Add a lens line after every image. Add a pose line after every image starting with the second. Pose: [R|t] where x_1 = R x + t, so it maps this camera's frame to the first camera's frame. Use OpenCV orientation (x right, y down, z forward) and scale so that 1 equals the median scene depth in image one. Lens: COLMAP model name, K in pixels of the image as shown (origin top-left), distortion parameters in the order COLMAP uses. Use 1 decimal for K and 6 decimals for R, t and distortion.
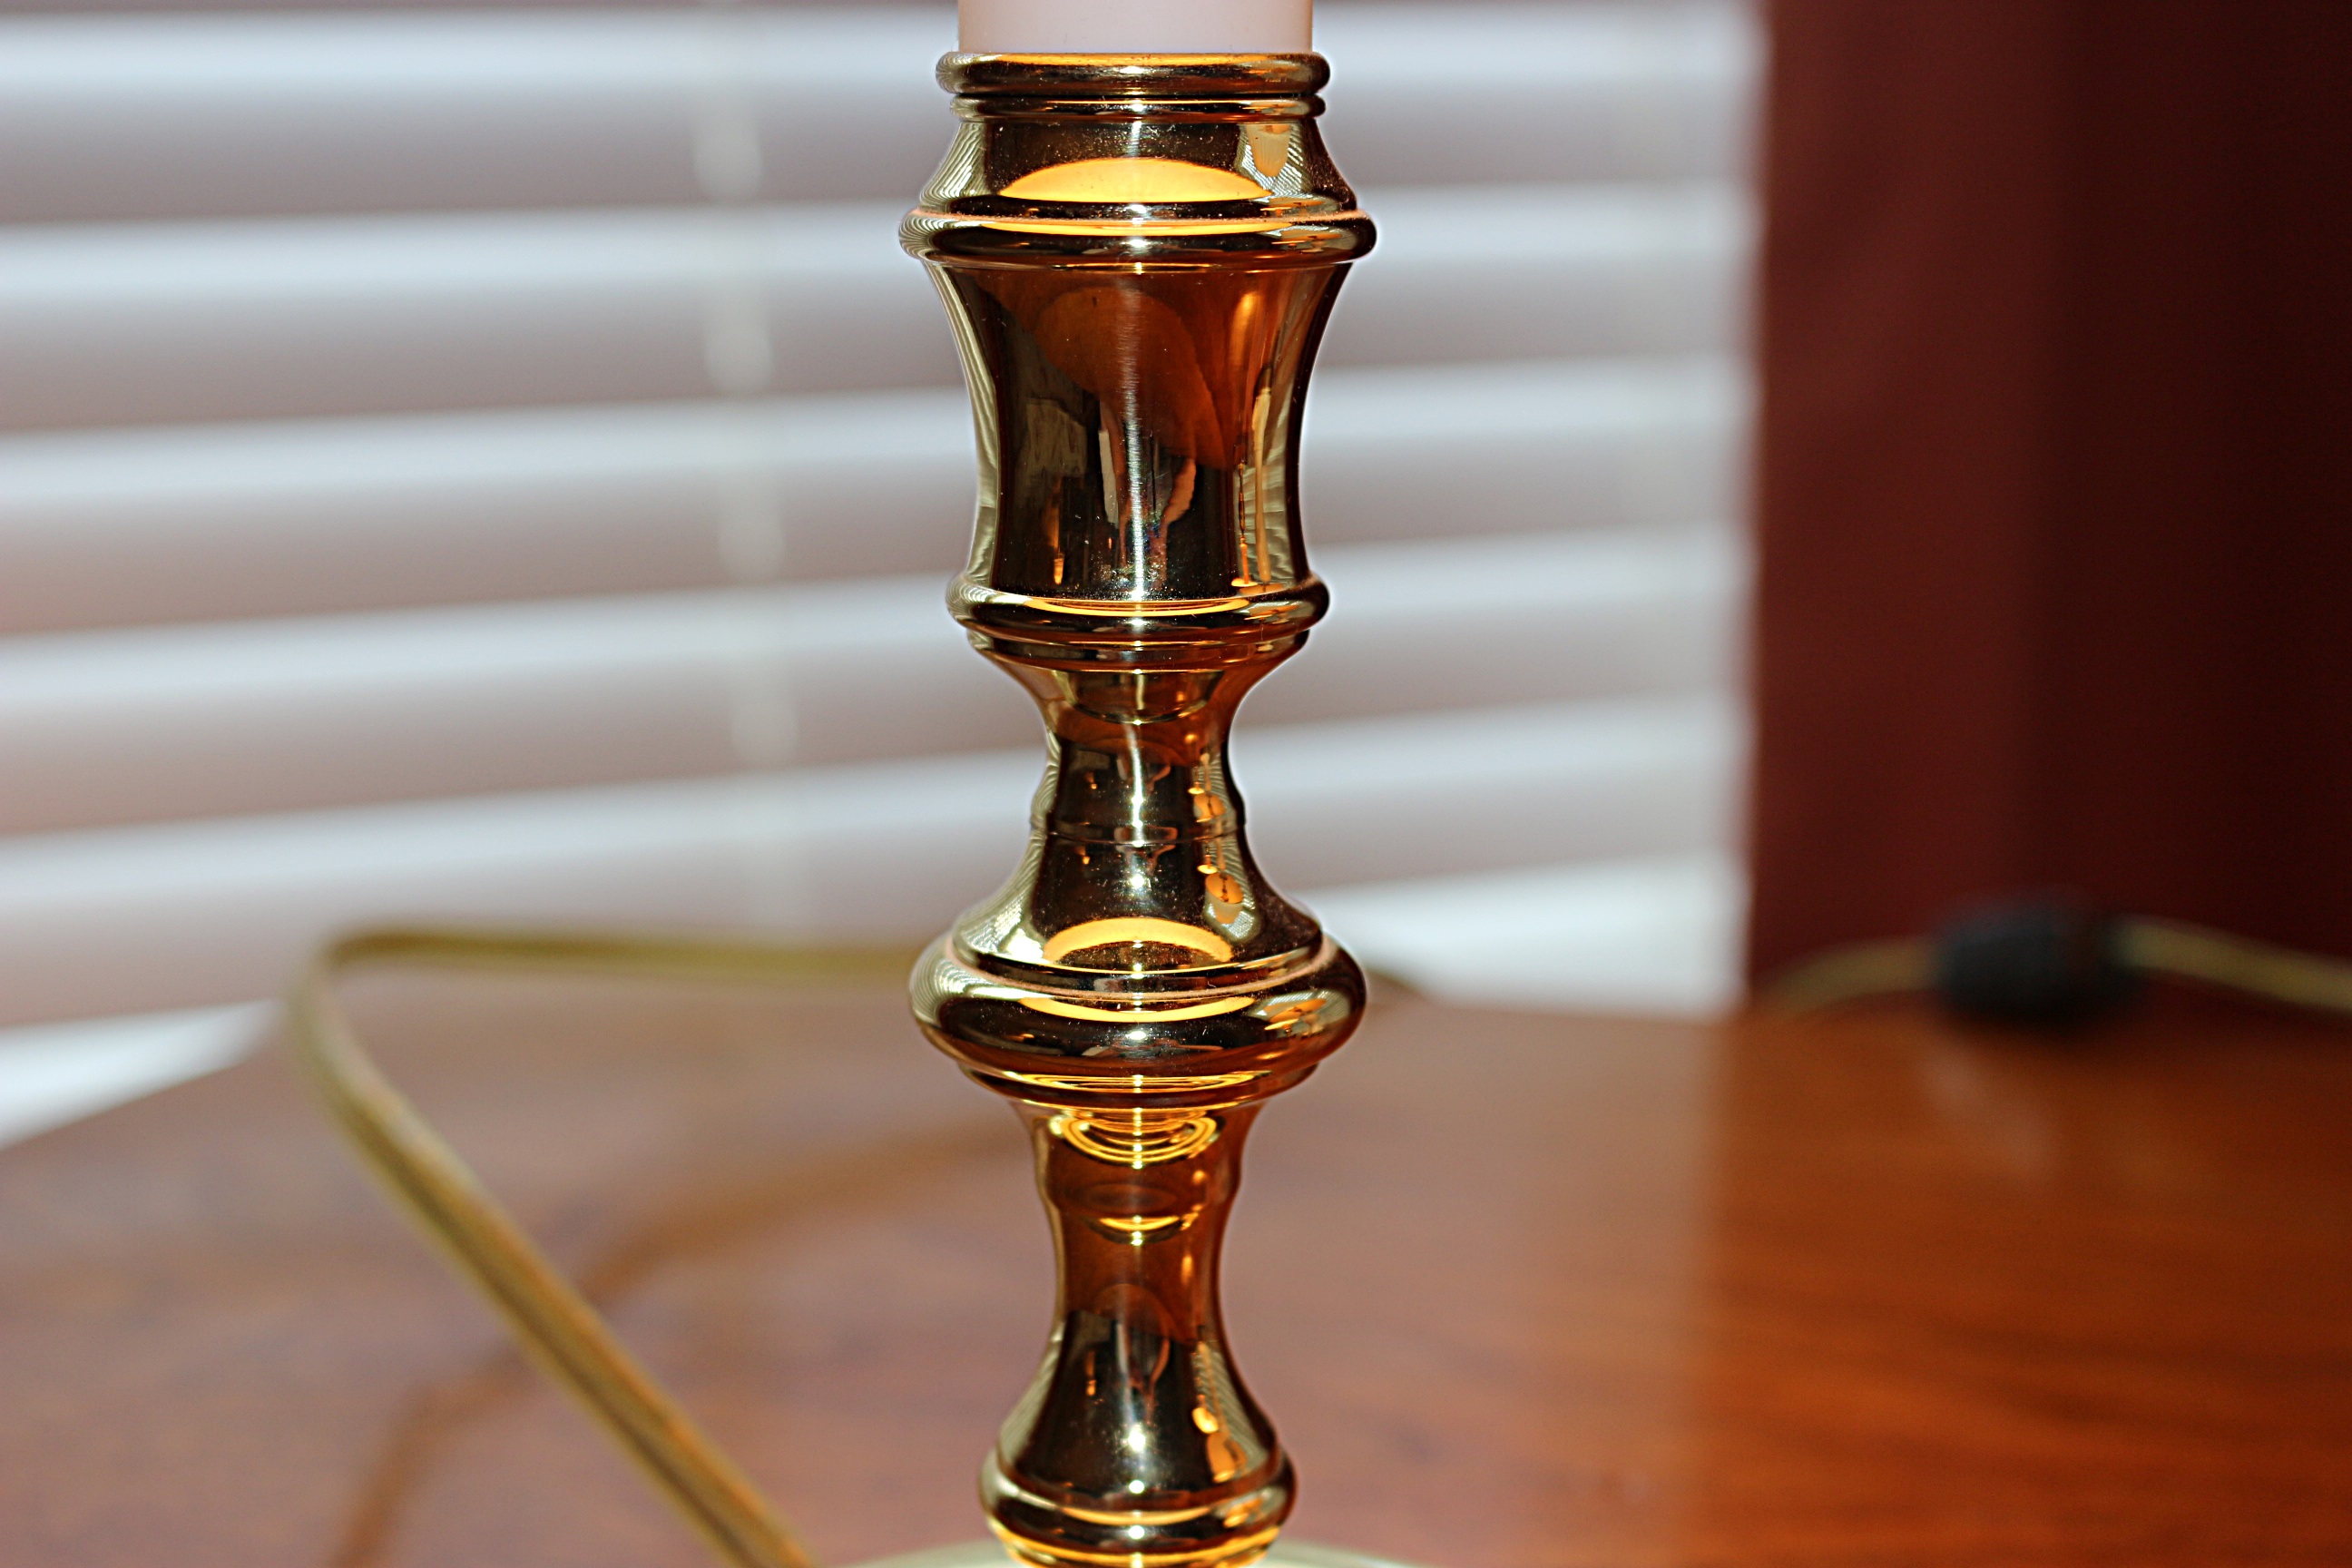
lens RADIAL K [[3799.1, 0, 1176.0], [0, 3799.1, 784.0], [0, 0, 1]] dist [-0.012327, -0.008180]
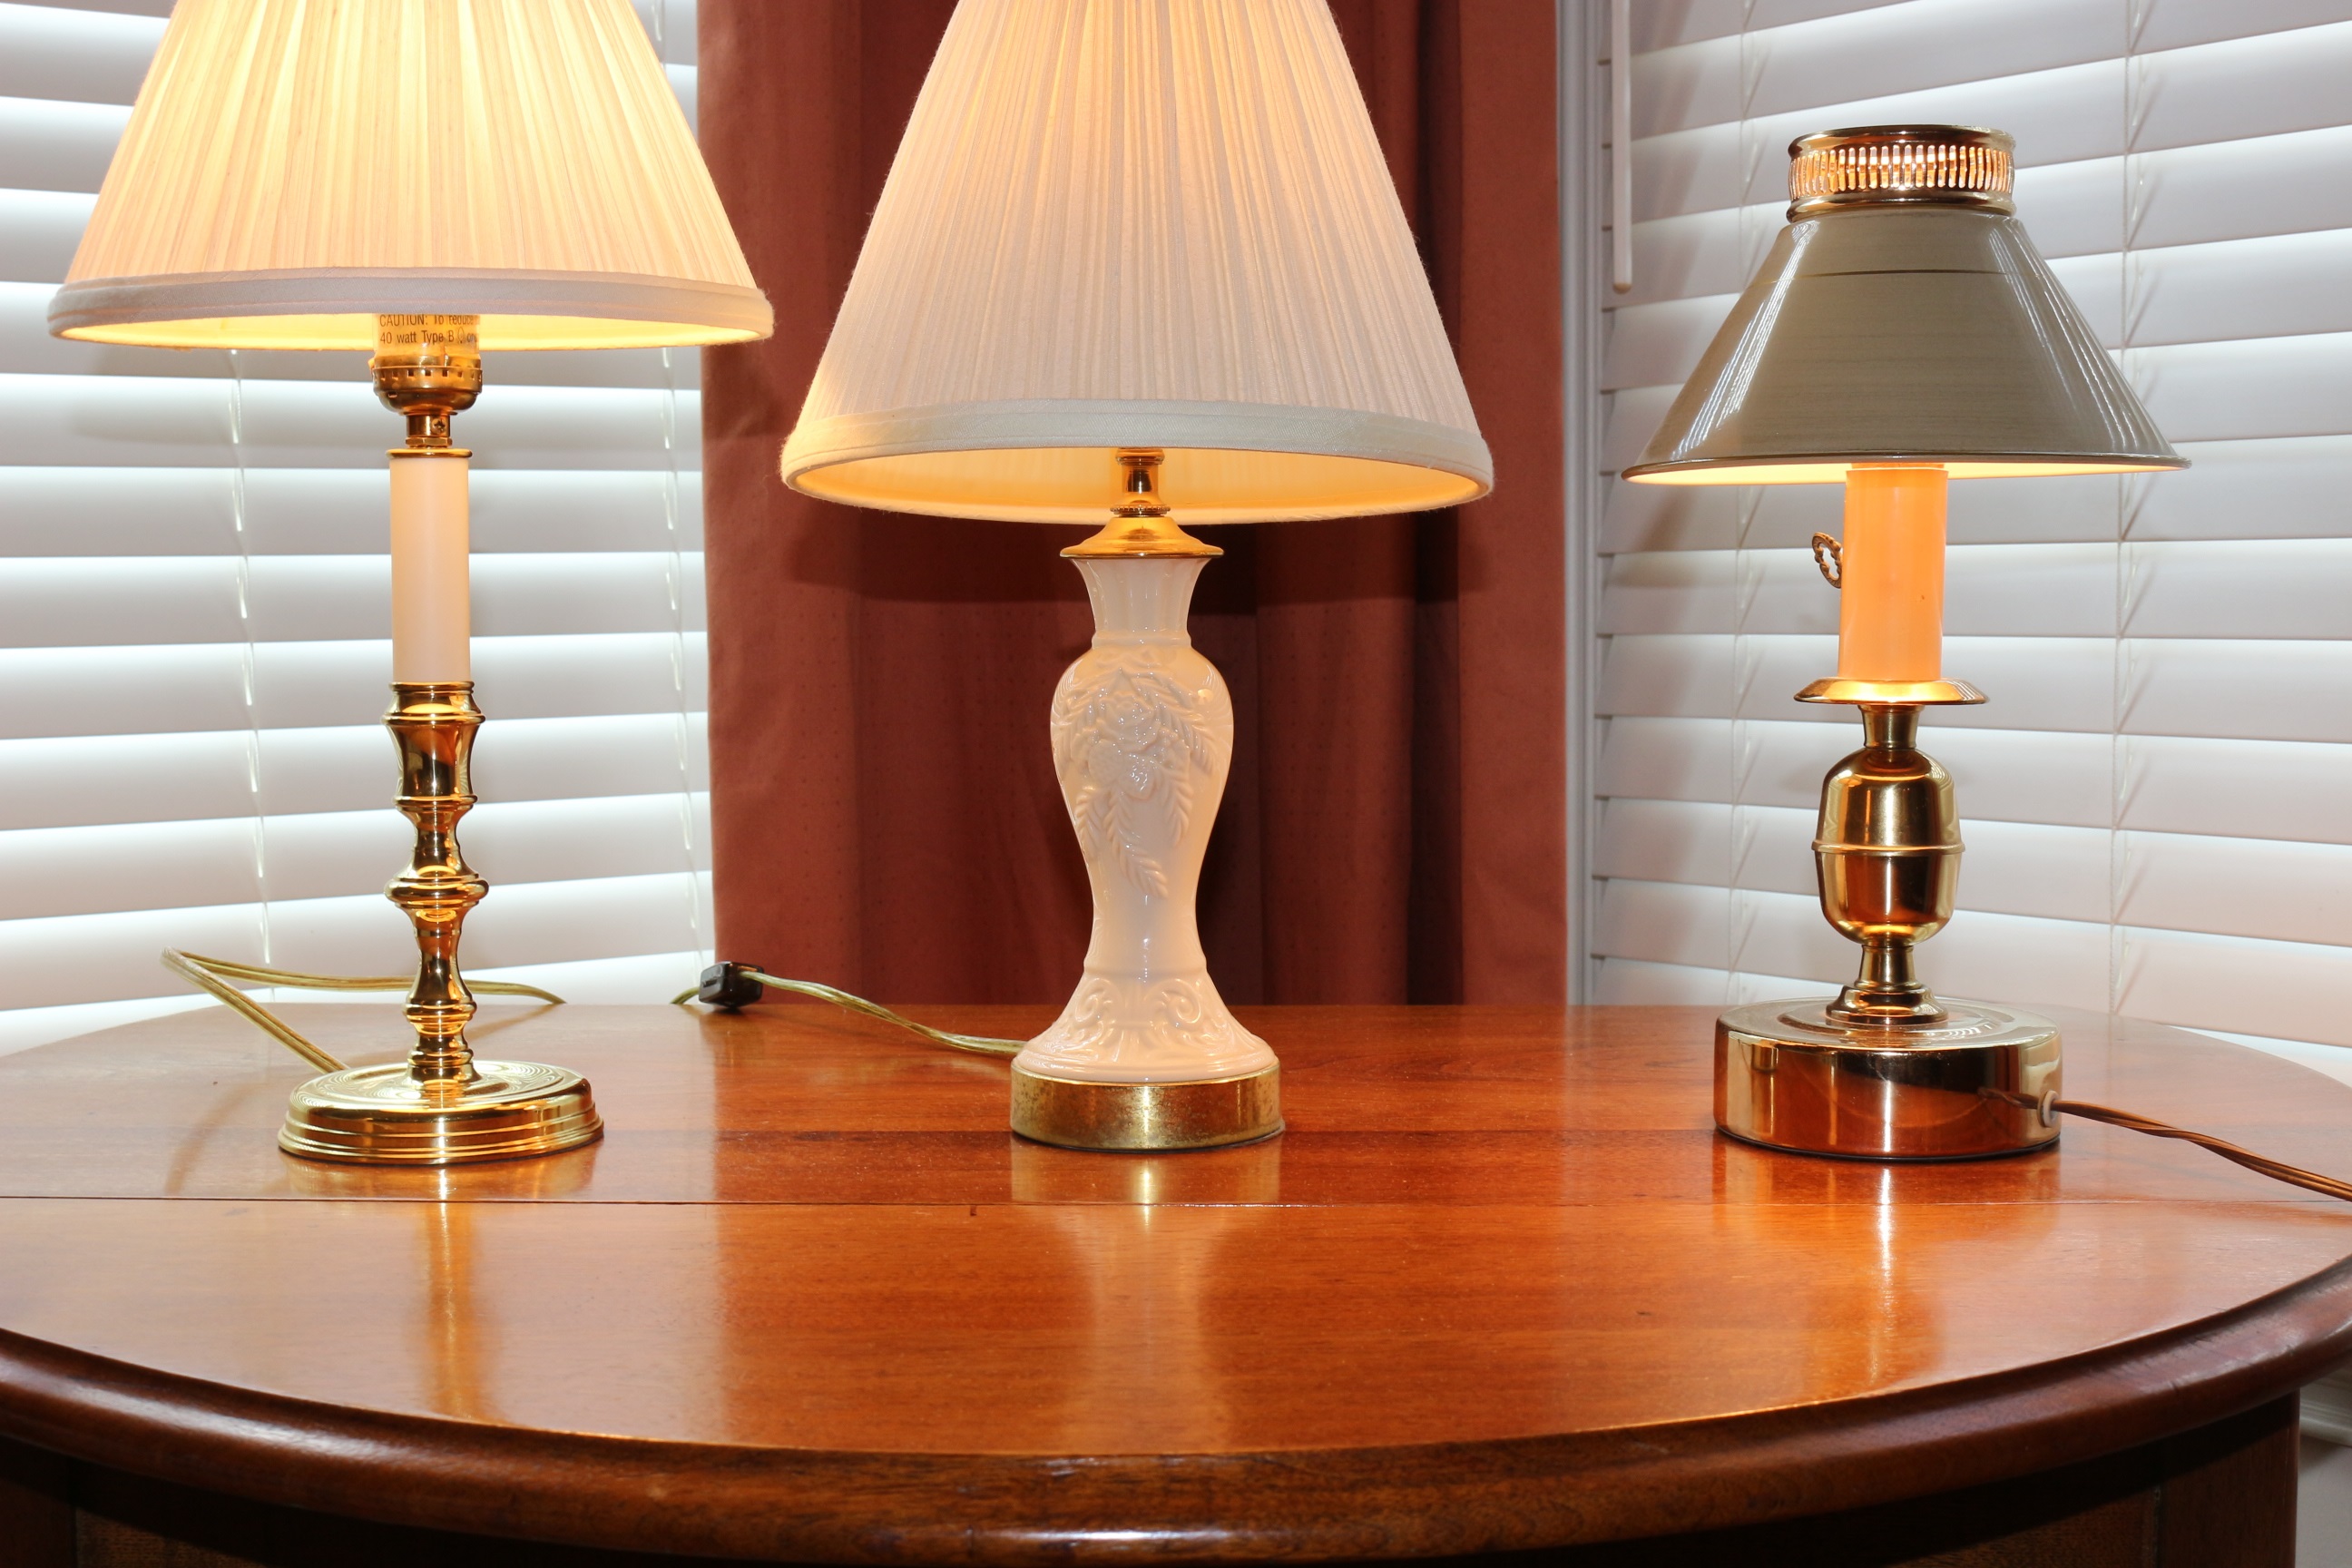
lens RADIAL K [[3345.0, 0, 1176.0], [0, 3345.0, 784.0], [0, 0, 1]] dist [0.016222, 0.027469]
pose [[0.981873, -0.021755, 0.188286, 0.108672], [0.046696, 0.990536, -0.129064, 0.504141], [-0.183696, 0.135517, 0.973597, -3.143796]]
